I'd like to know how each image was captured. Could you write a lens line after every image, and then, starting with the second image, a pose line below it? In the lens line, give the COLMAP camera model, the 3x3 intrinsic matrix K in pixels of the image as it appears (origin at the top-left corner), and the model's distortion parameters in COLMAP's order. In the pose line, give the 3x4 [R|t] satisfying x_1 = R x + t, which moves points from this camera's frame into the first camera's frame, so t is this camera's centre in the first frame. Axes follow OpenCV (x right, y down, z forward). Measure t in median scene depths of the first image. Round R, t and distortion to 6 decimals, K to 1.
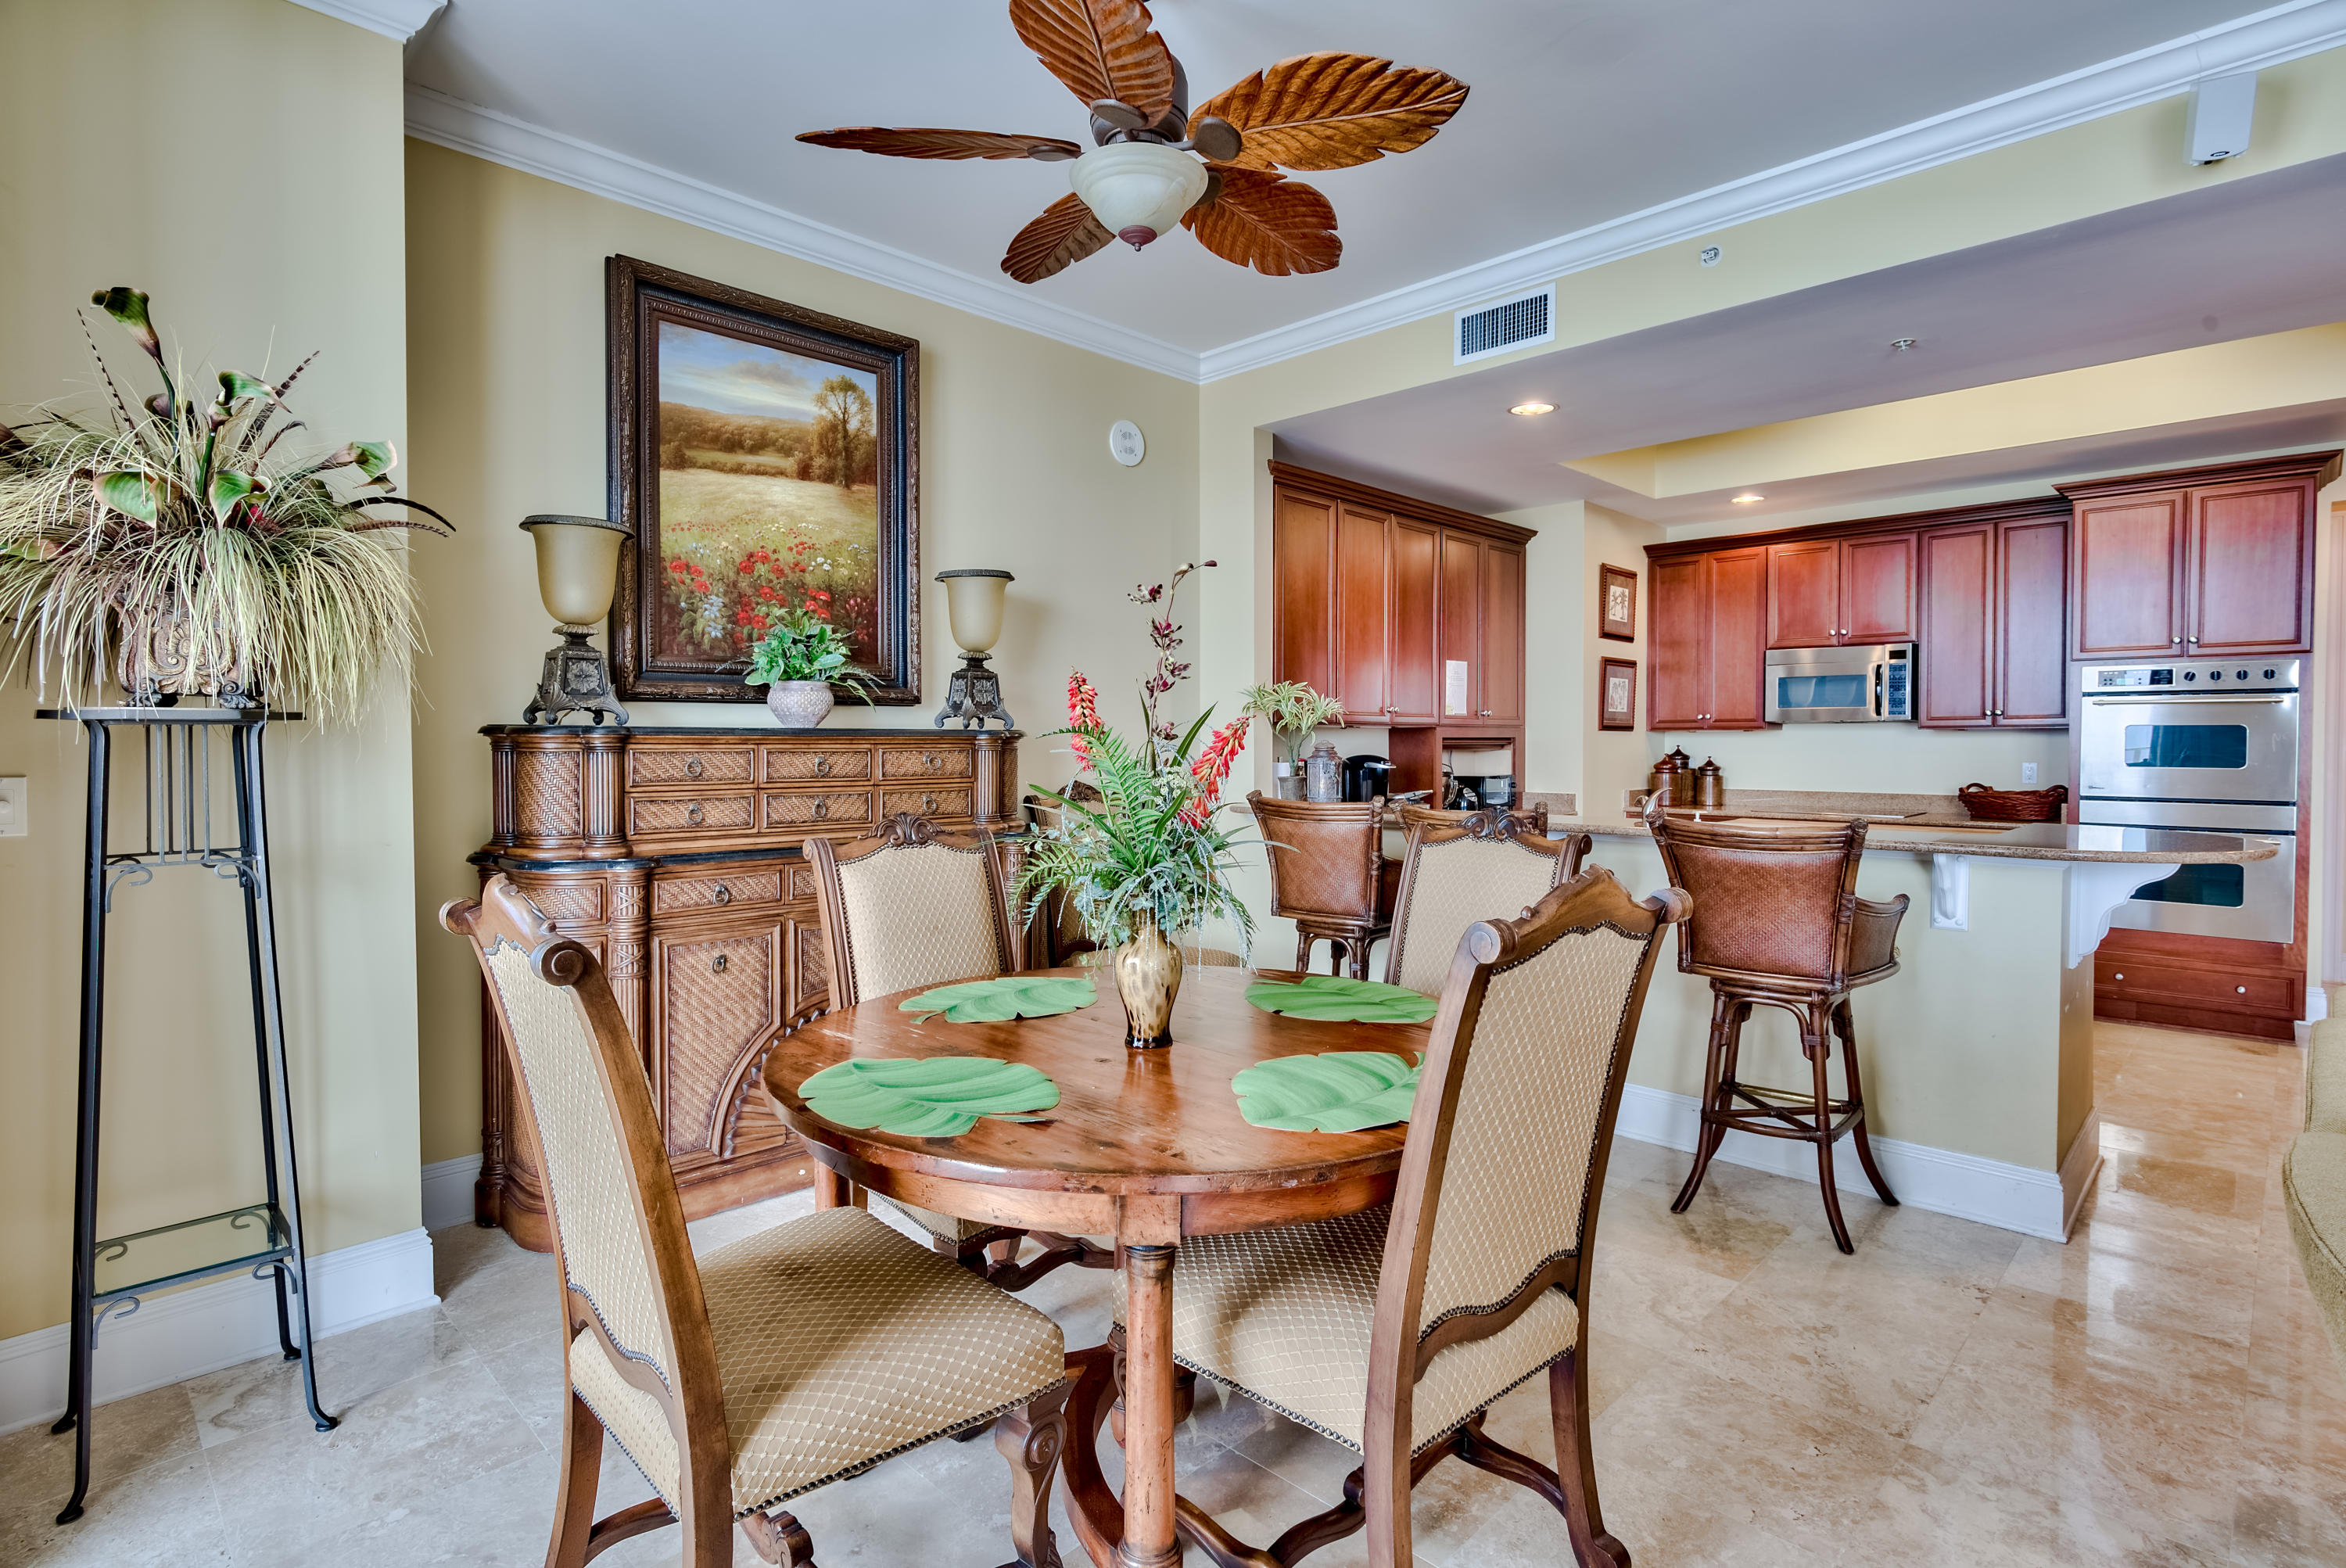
lens RADIAL K [[1157.4, 0, 1175.8], [0, 1157.4, 772.1], [0, 0, 1]] dist [0.000002, -0.000053]
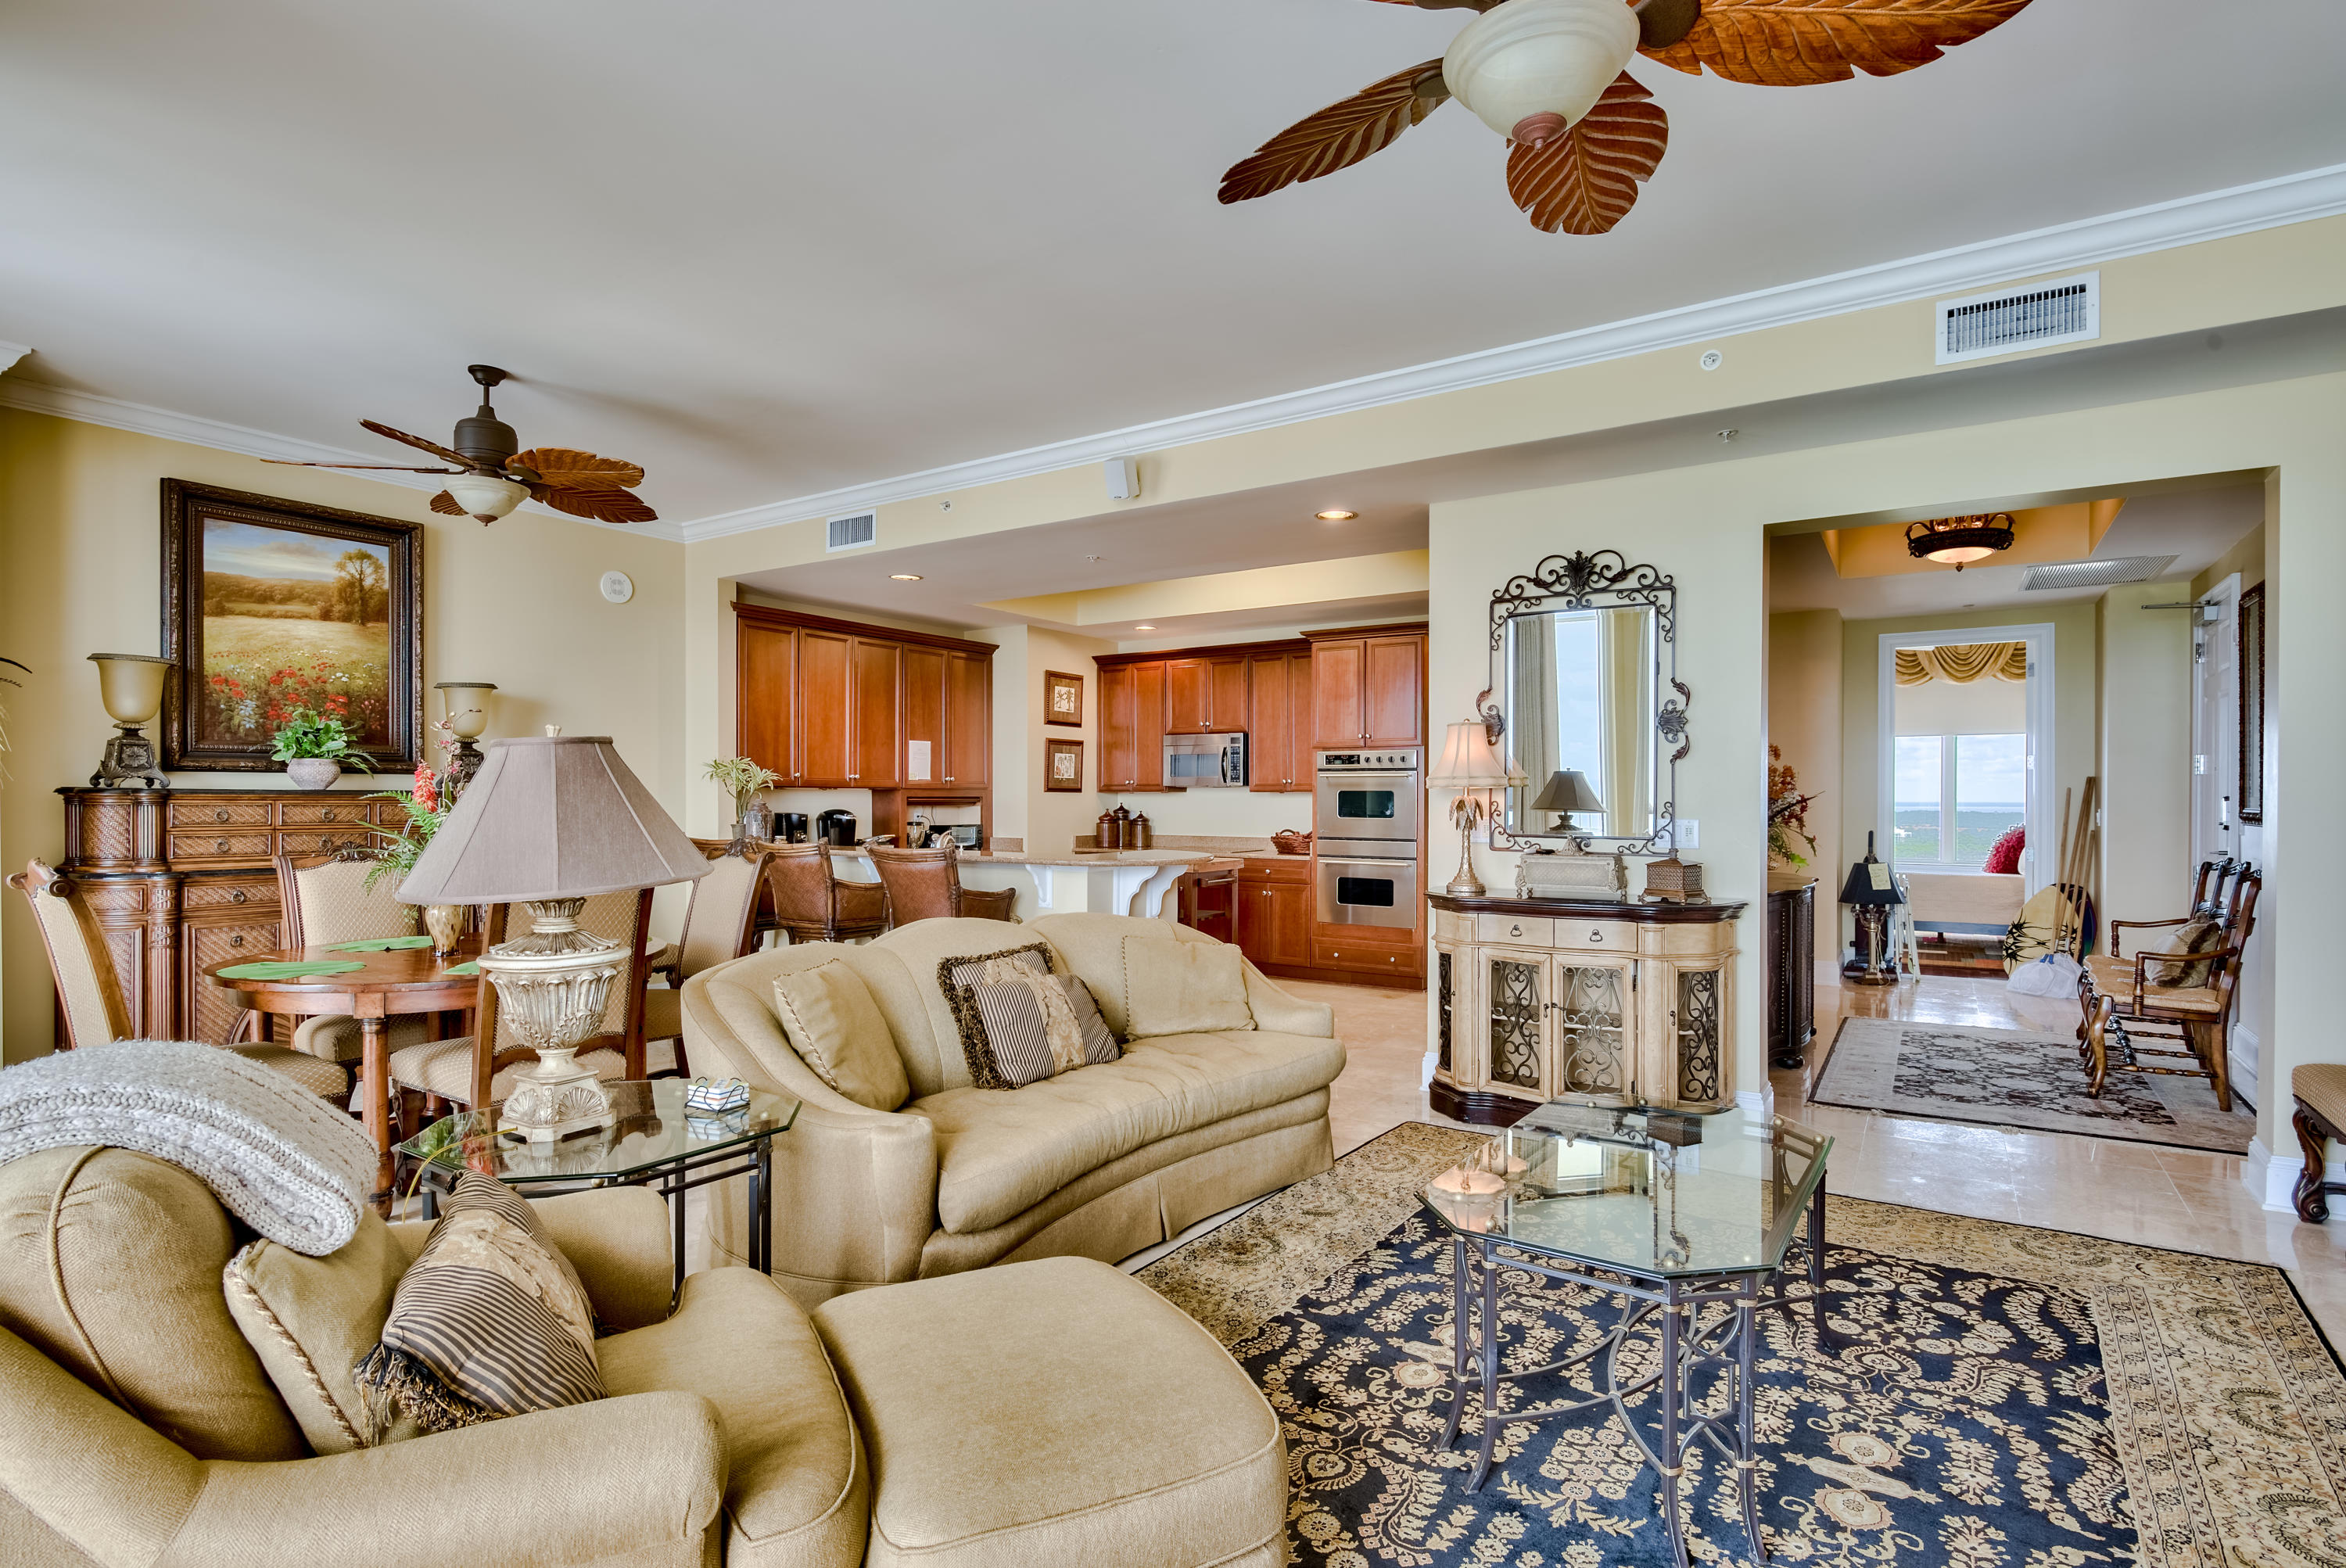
lens RADIAL K [[1138.6, 0, 1180.0], [0, 1138.6, 810.4], [0, 0, 1]] dist [0.000848, -0.000730]
pose [[0.978131, 0.001291, 0.207987, 0.456518], [0.001981, 0.999878, -0.015520, 0.013841], [-0.207982, 0.015593, 0.978008, -0.660963]]
